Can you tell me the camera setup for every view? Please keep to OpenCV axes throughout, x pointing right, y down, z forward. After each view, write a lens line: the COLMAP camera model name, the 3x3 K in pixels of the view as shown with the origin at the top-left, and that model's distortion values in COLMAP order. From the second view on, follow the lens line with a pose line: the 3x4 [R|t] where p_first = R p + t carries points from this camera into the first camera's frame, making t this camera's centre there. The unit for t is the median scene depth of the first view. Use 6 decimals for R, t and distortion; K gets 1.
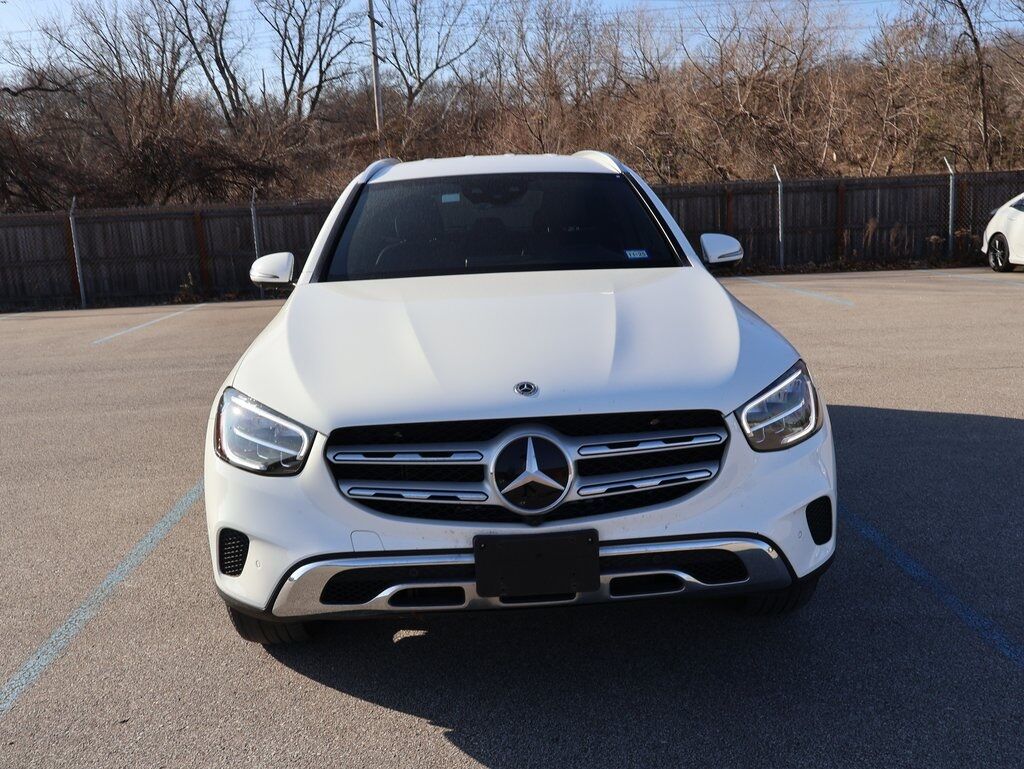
lens RADIAL K [[1043.2, 0, 511.3], [0, 1043.2, 344.5], [0, 0, 1]] dist [-0.011906, -0.012616]
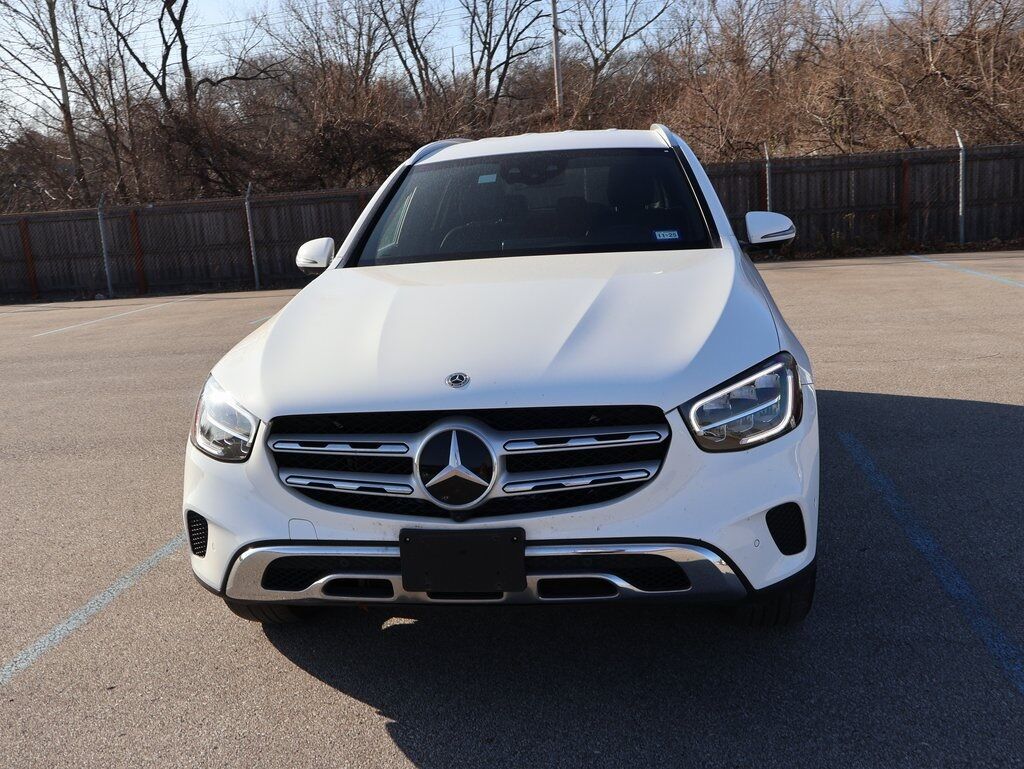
lens RADIAL K [[1058.9, 0, 462.3], [0, 1058.9, 385.7], [0, 0, 1]] dist [-0.007521, -0.014285]
pose [[0.978455, 0.016500, -0.205799, 0.217025], [-0.004948, 0.998389, 0.056521, -0.007370], [0.206401, -0.054285, 0.976961, 0.045359]]
